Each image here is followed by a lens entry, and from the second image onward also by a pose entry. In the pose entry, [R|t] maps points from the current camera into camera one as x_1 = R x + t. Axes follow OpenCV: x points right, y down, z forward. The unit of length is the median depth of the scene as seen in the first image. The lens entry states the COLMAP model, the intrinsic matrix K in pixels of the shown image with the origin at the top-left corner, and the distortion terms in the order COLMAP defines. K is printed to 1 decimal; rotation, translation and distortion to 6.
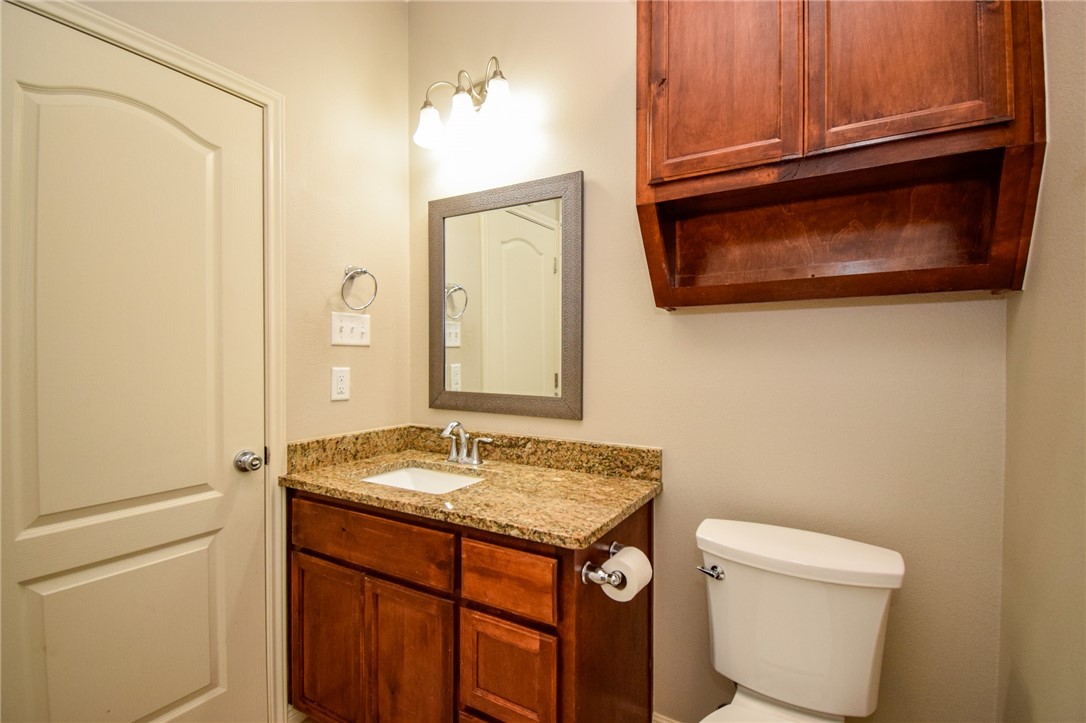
lens RADIAL K [[486.0, 0, 543.0], [0, 486.0, 361.5], [0, 0, 1]] dist [0.020459, -0.025277]
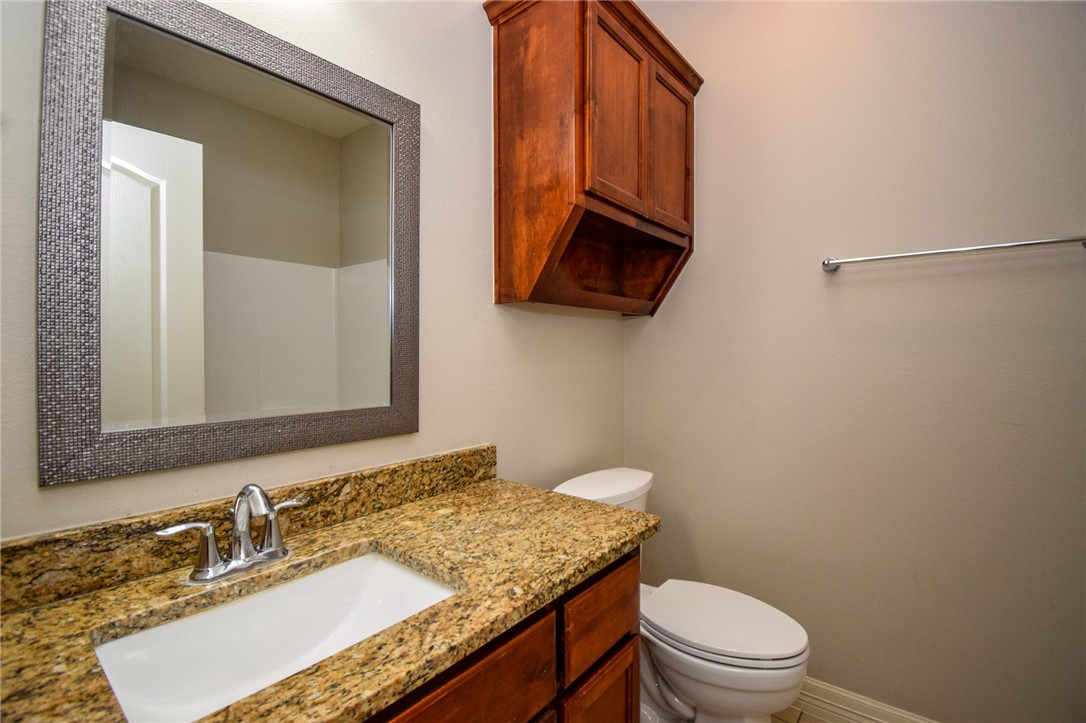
lens RADIAL K [[486.0, 0, 543.0], [0, 486.0, 361.5], [0, 0, 1]] dist [0.020459, -0.025277]
pose [[0.149382, -0.022234, 0.988530, -0.665151], [0.004344, 0.999752, 0.021830, -0.005996], [-0.988770, 0.001033, 0.149441, 0.712147]]
